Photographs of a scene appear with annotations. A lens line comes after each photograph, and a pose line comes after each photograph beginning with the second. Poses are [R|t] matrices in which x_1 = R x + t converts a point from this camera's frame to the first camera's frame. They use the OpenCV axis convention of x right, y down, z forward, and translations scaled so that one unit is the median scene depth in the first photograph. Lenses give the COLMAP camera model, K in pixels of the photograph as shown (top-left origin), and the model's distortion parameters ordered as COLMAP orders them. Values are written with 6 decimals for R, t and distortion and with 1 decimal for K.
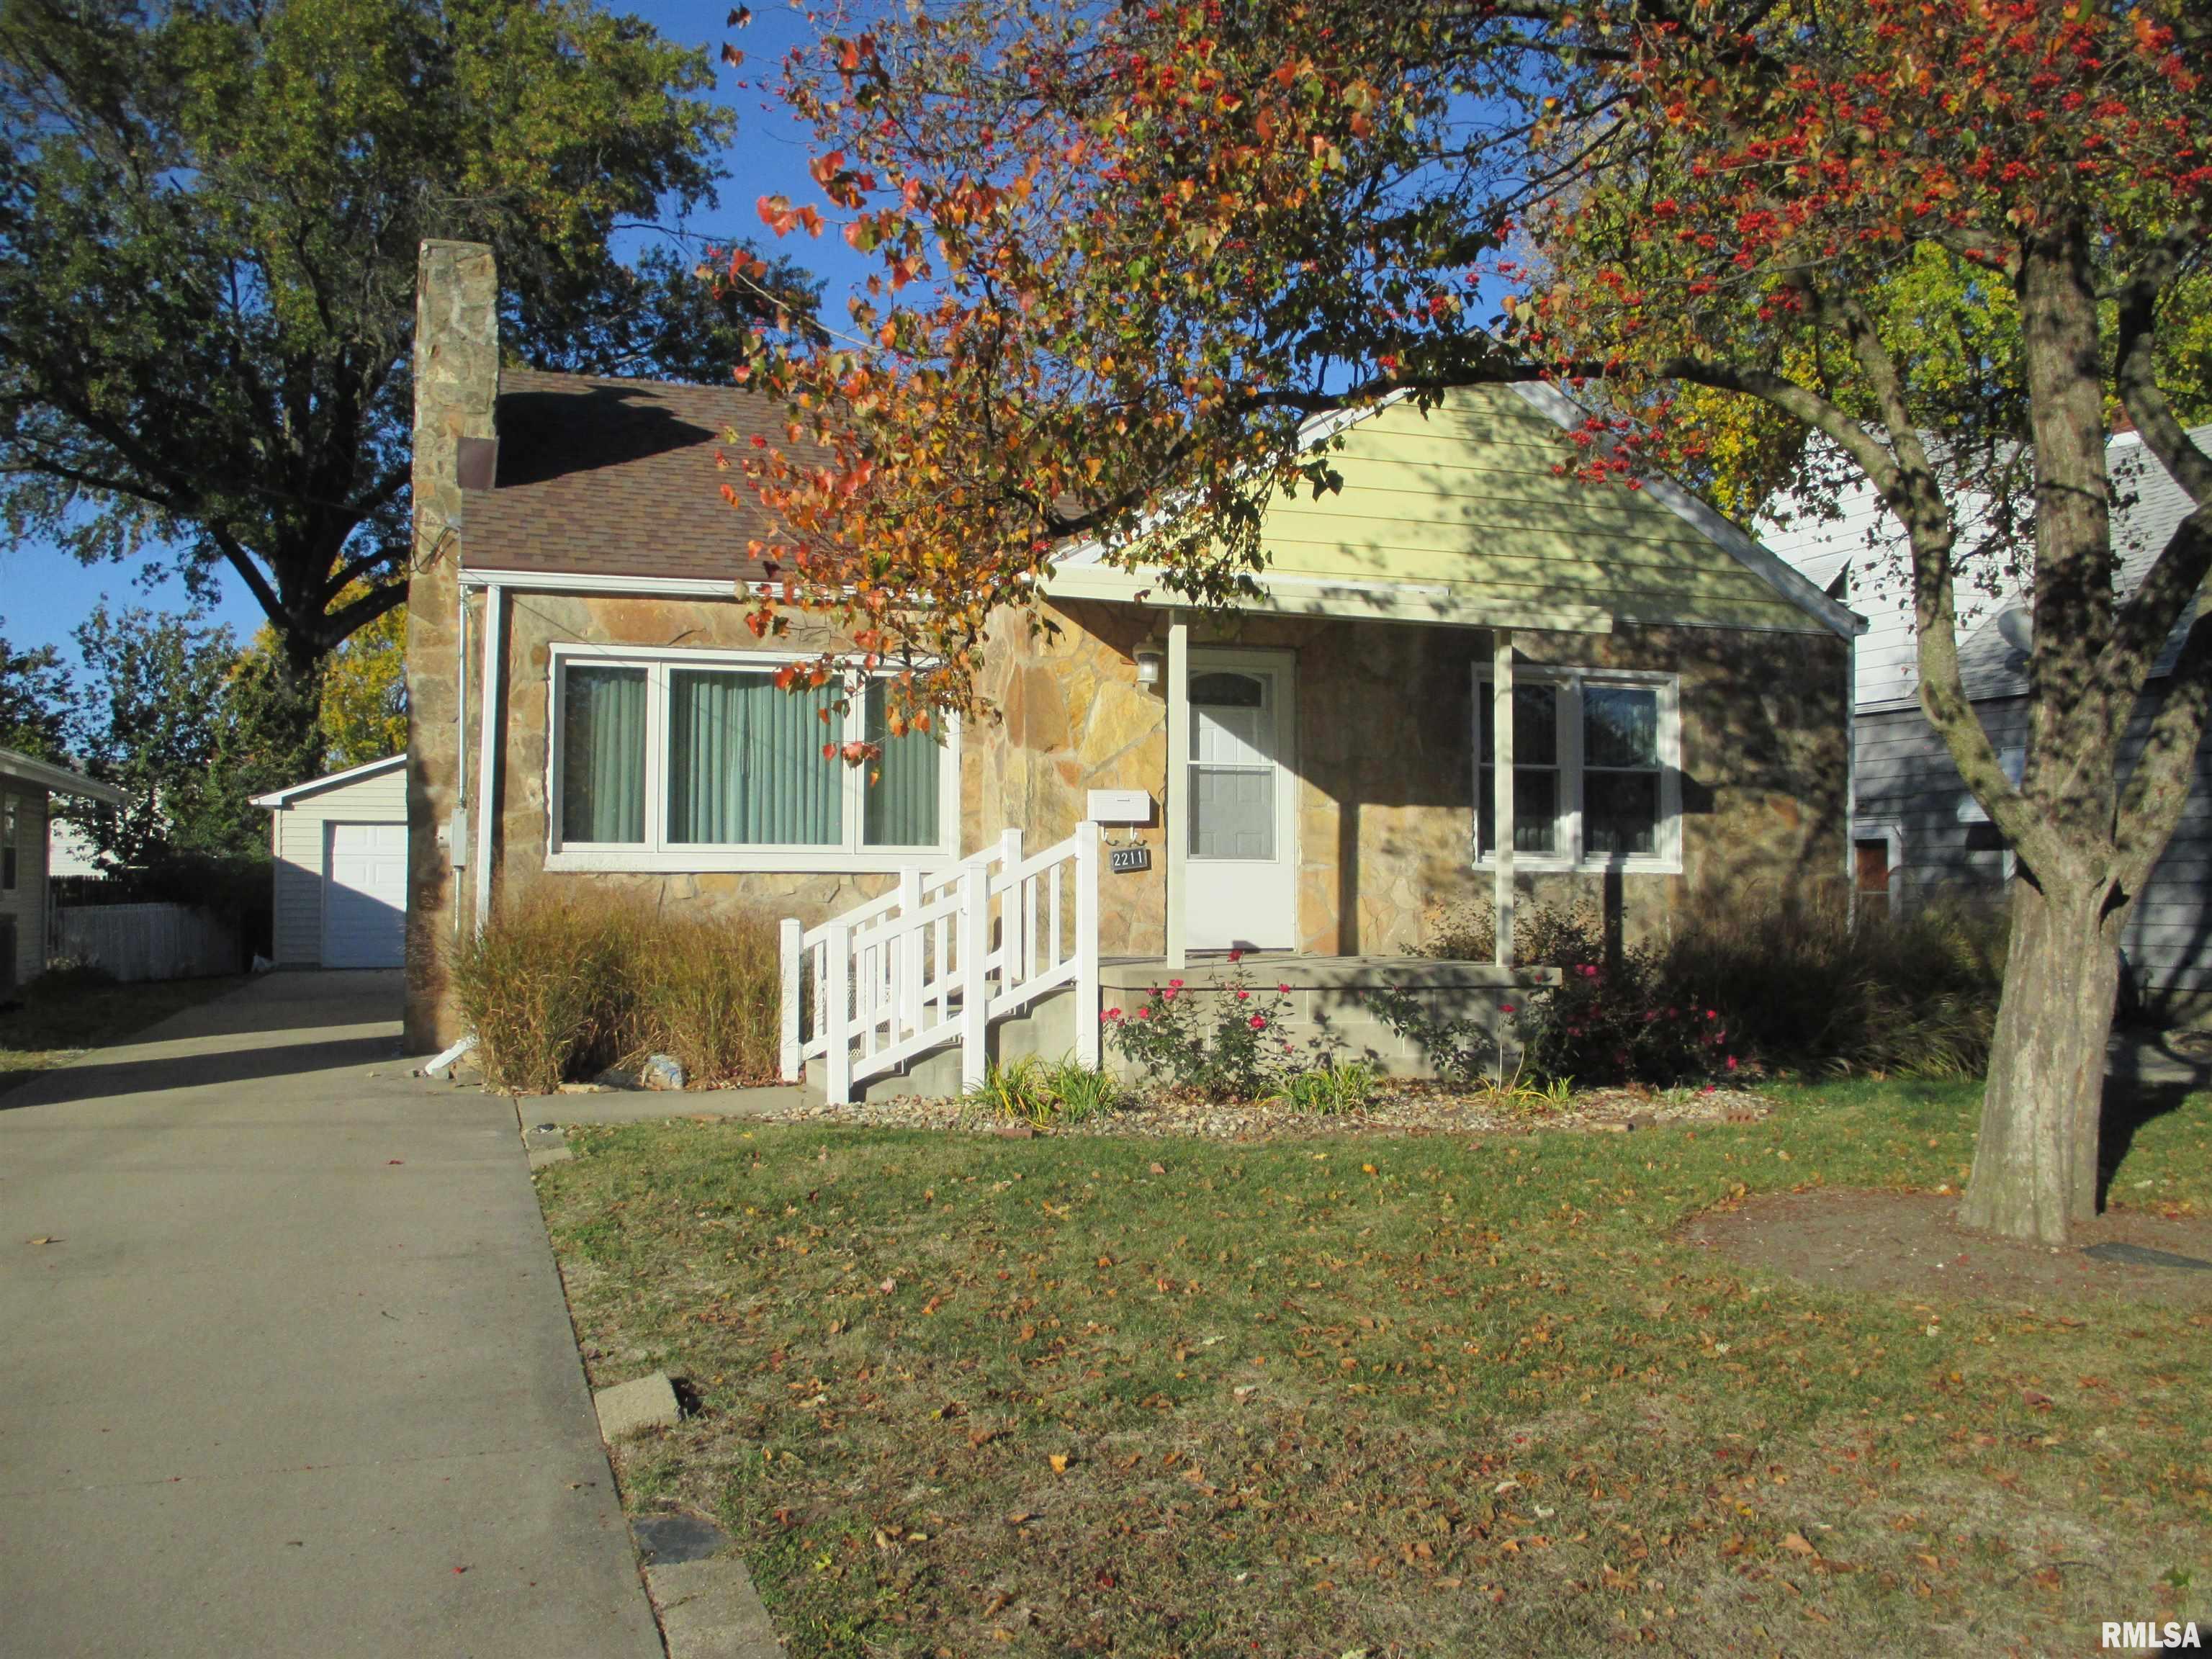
lens RADIAL K [[1987.7, 0, 1106.0], [0, 1987.7, 829.5], [0, 0, 1]] dist [-0.022482, -0.000948]
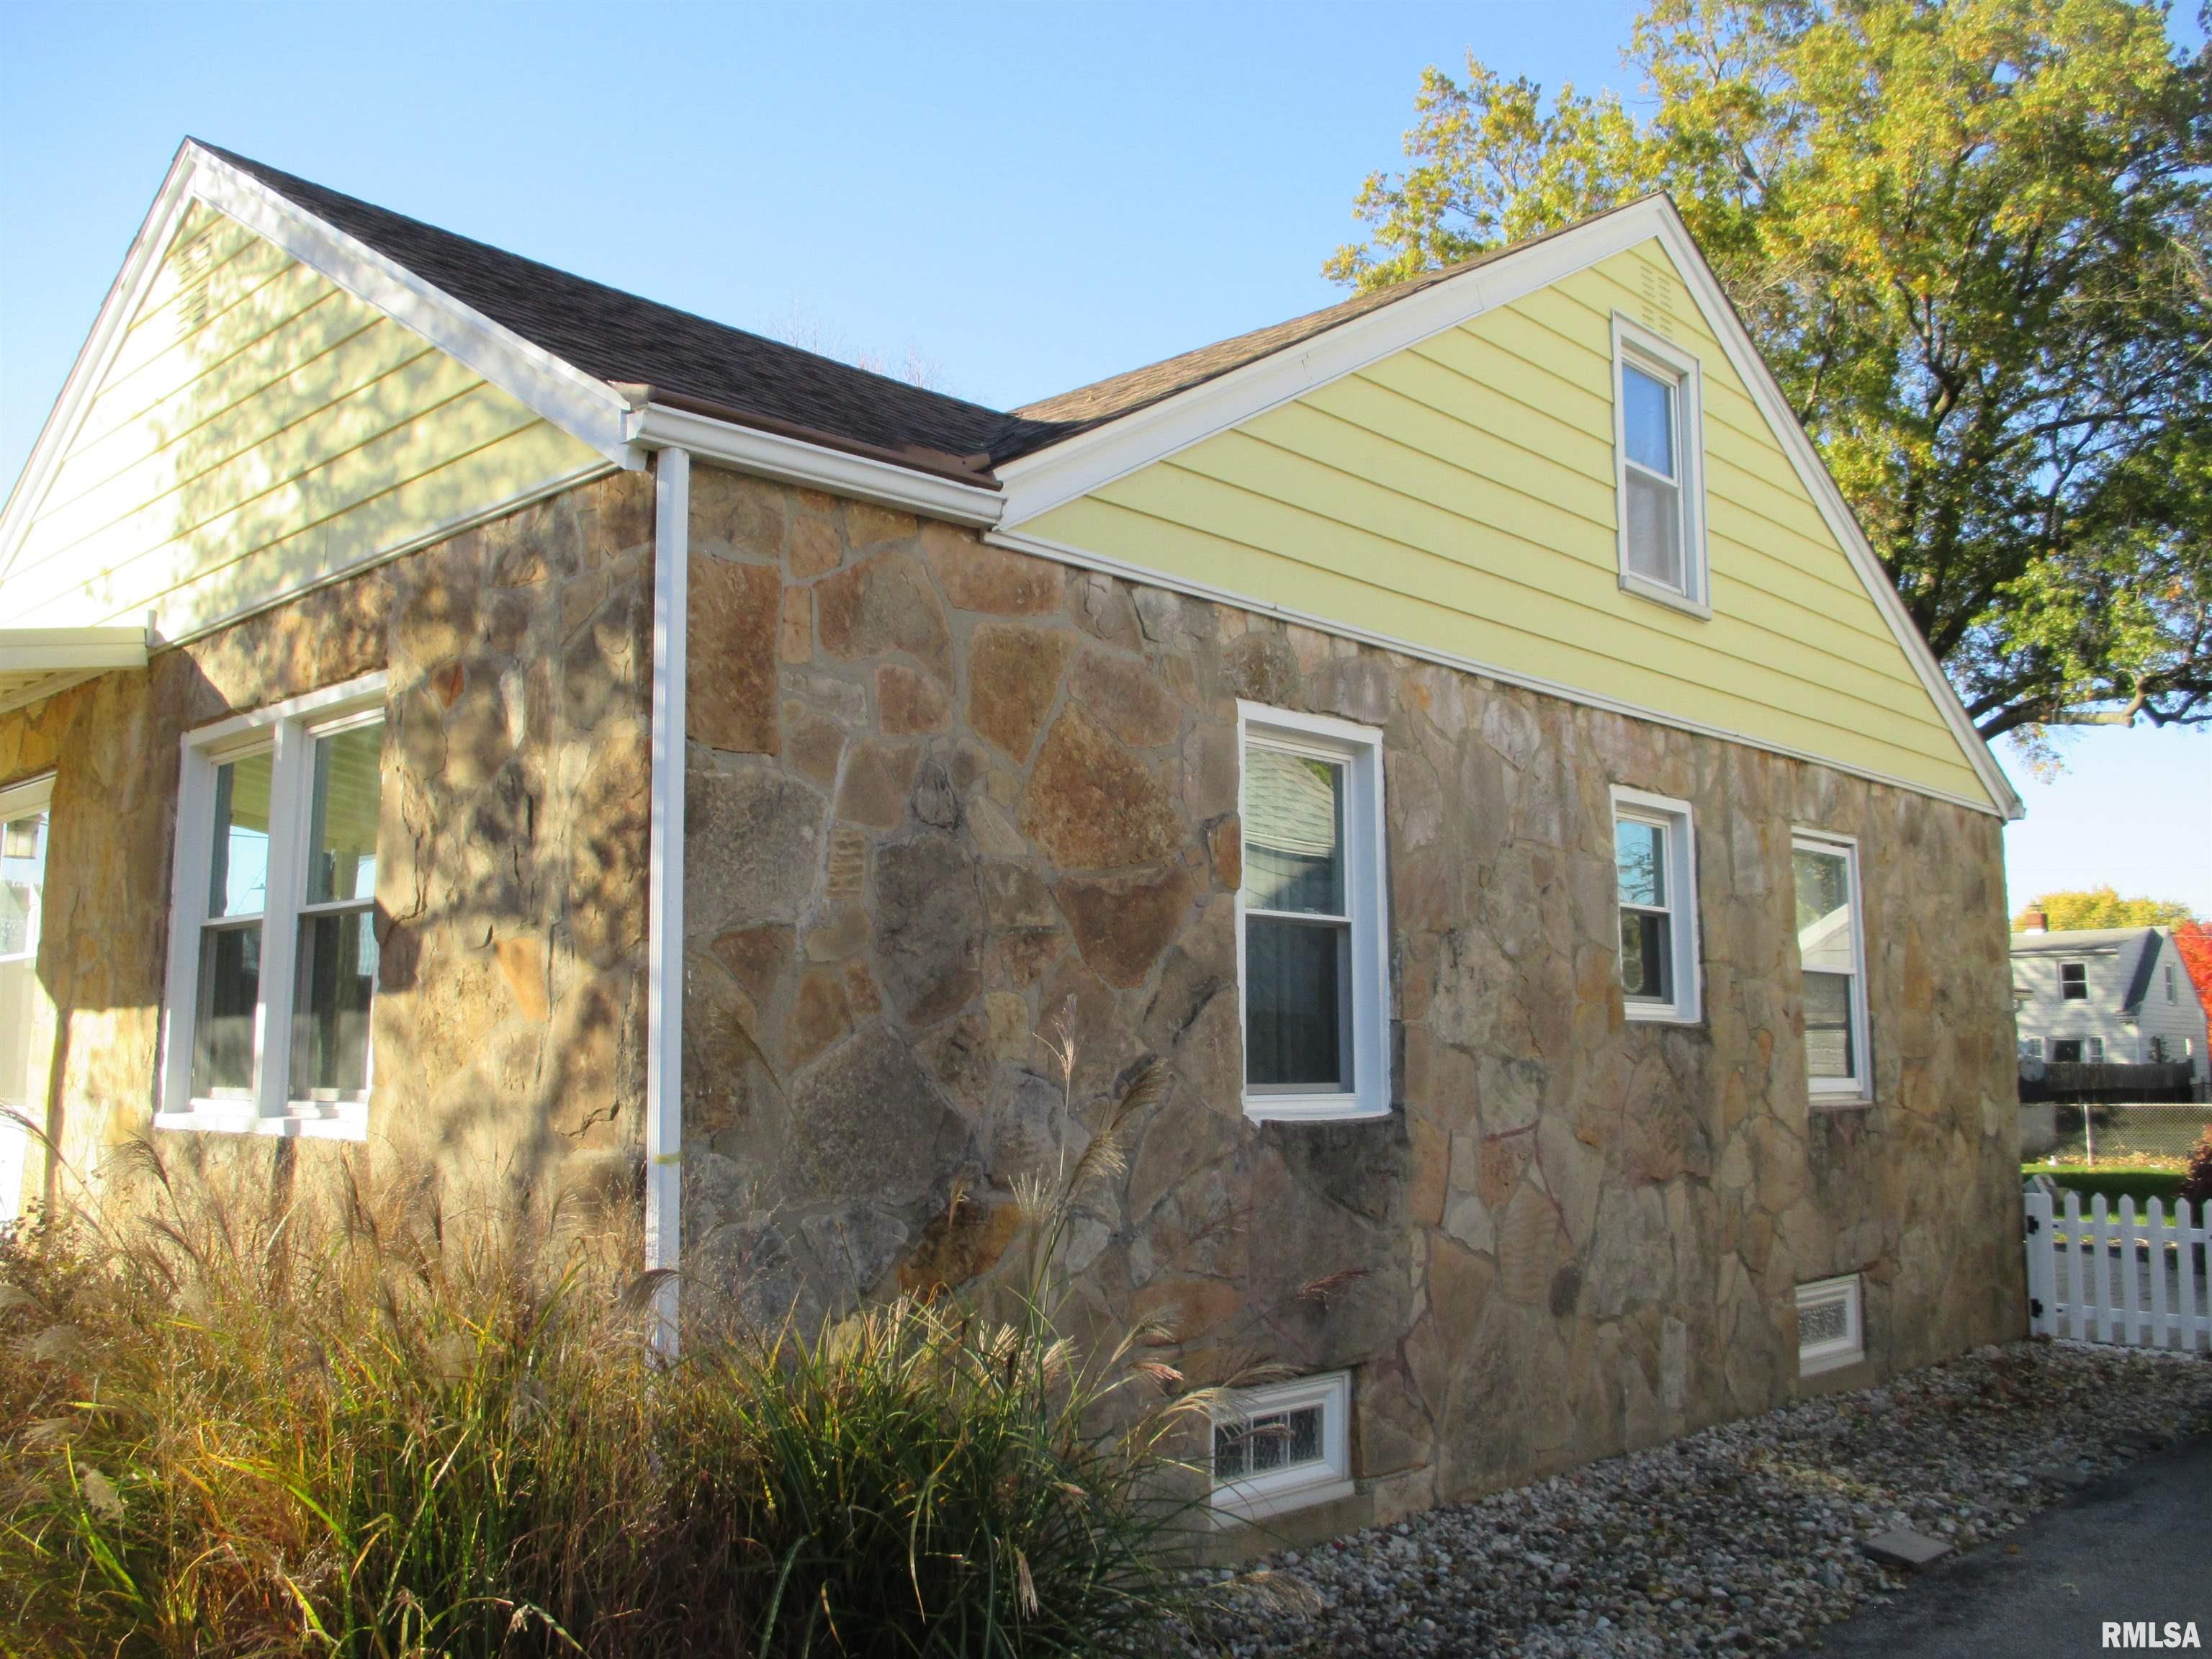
lens RADIAL K [[1987.7, 0, 1106.0], [0, 1987.7, 829.5], [0, 0, 1]] dist [-0.022482, -0.000948]
pose [[0.486634, -0.126045, -0.864465, 0.778370], [0.020349, 0.990904, -0.133025, 0.016765], [0.873369, 0.047143, 0.484772, 1.000655]]
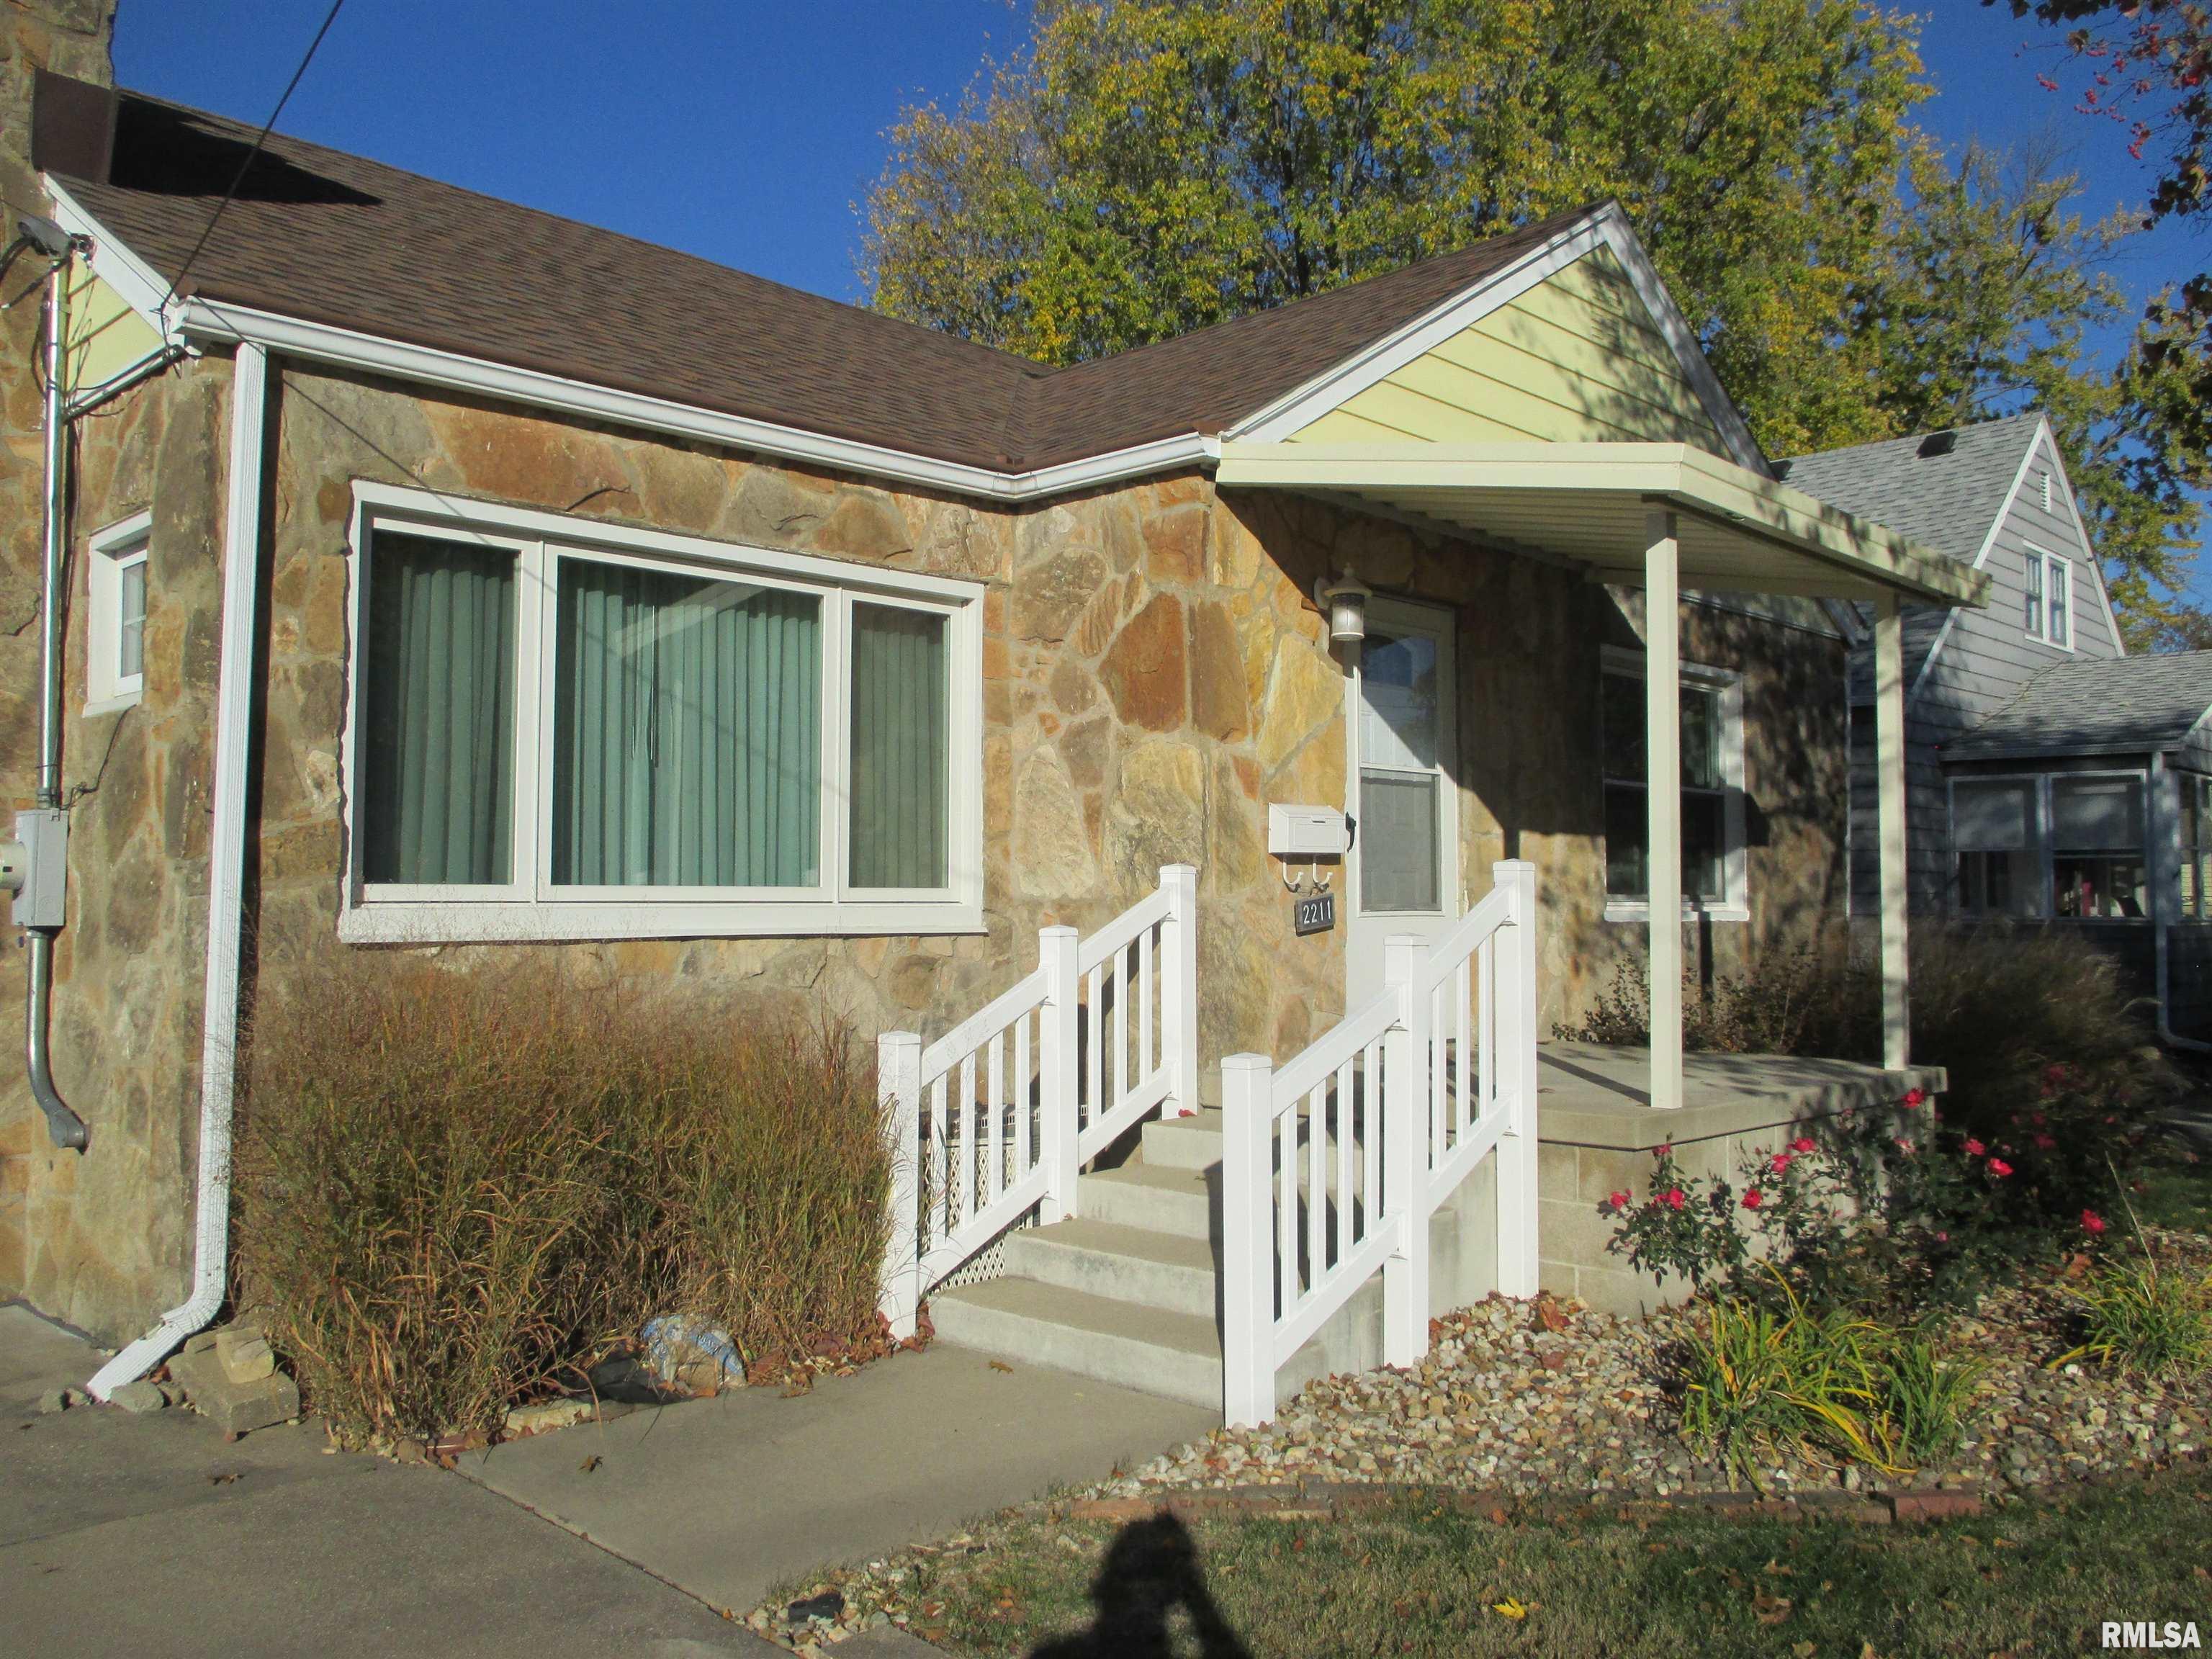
lens RADIAL K [[1851.5, 0, 1106.3], [0, 1851.5, 813.6], [0, 0, 1]] dist [-0.010475, -0.017031]
pose [[0.877727, 0.020662, 0.478716, -0.326327], [-0.017086, 0.999784, -0.011824, -0.008584], [-0.478857, 0.002198, 0.877890, 0.496153]]
